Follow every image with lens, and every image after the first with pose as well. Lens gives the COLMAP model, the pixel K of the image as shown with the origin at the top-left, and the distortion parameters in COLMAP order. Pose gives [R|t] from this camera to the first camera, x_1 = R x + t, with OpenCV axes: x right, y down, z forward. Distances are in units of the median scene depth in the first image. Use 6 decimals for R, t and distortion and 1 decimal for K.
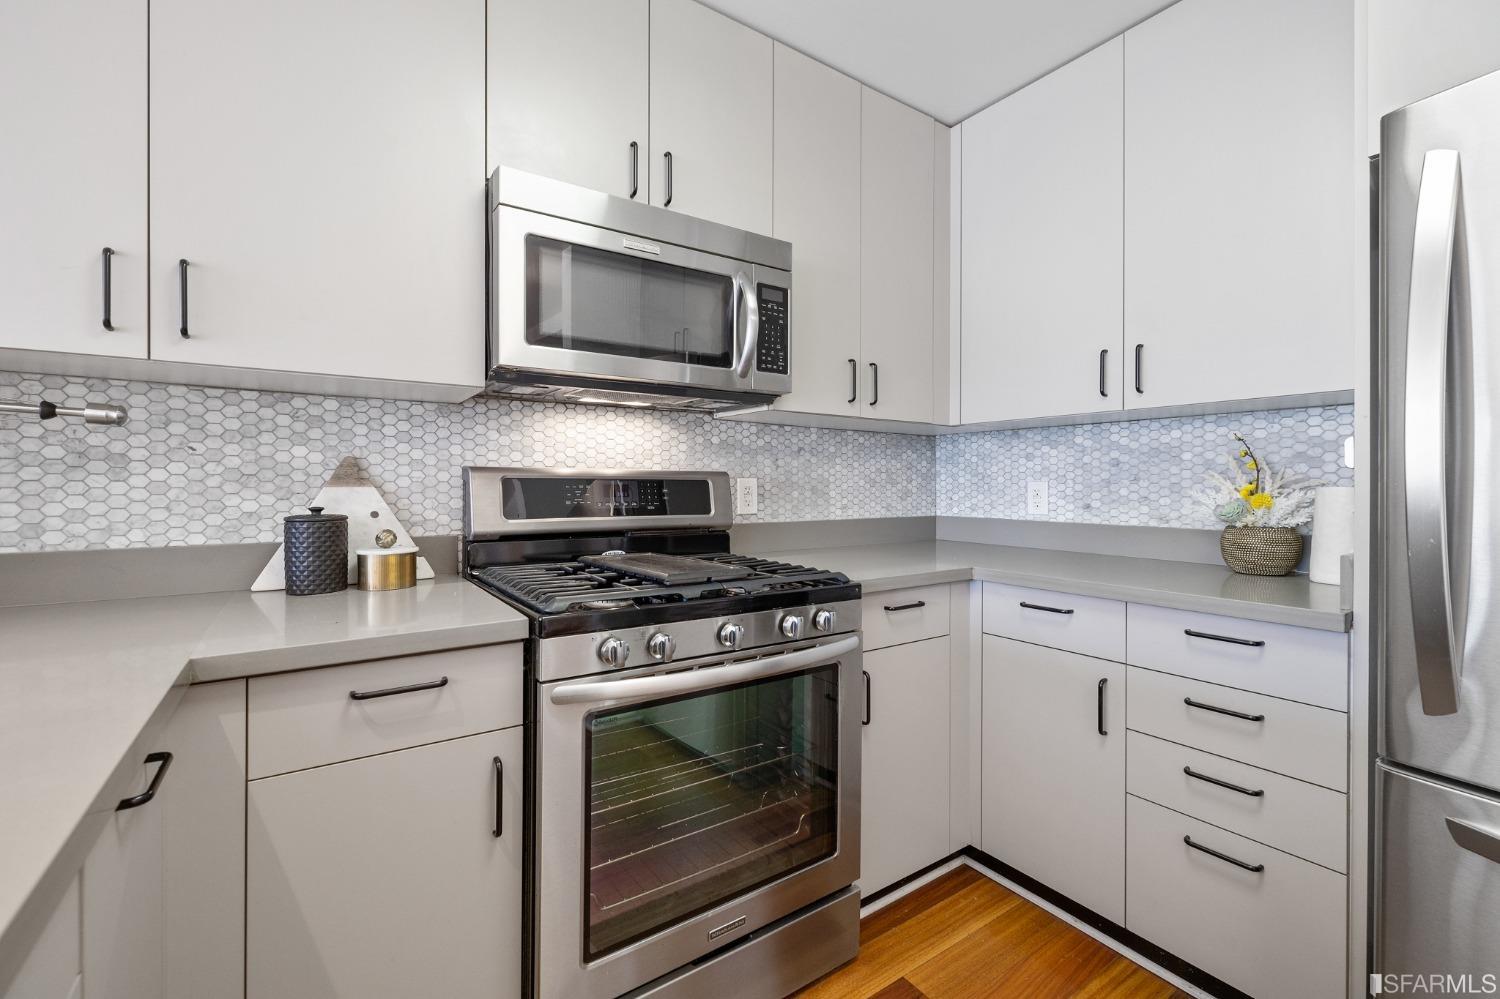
lens RADIAL K [[641.3, 0, 770.1], [0, 641.3, 489.5], [0, 0, 1]] dist [-0.002635, 0.001048]
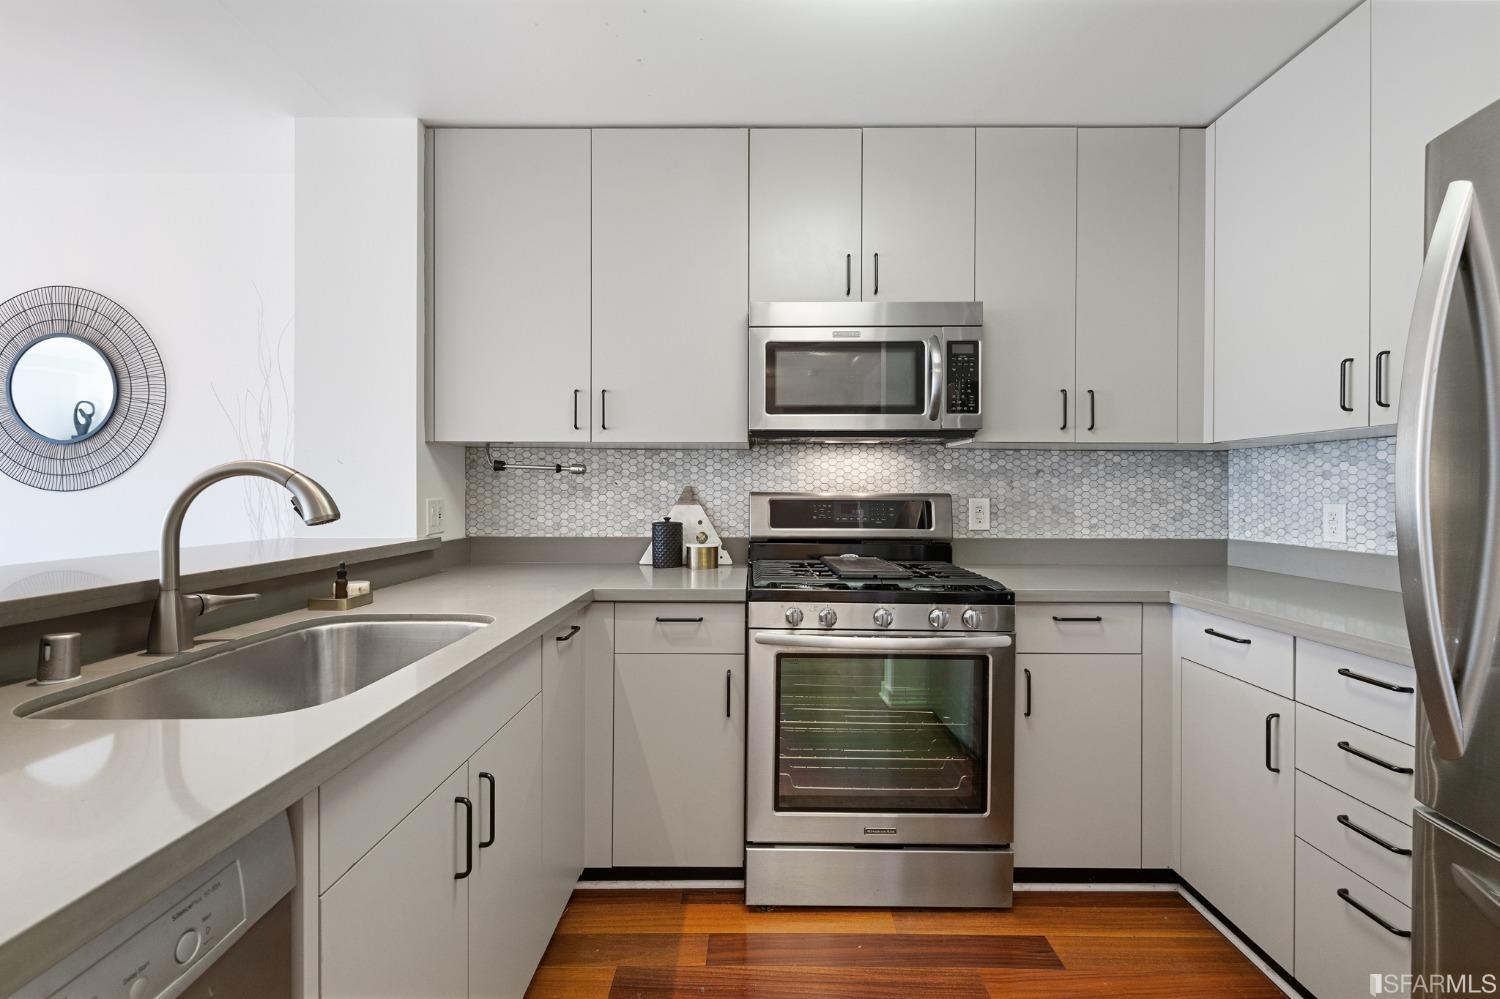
lens RADIAL K [[641.3, 0, 742.2], [0, 641.3, 500.1], [0, 0, 1]] dist [-0.002635, 0.001048]
pose [[0.807485, 0.007050, -0.589846, 0.400246], [-0.006051, 0.999975, 0.003669, -0.022115], [0.589858, 0.000607, 0.807507, -0.227402]]
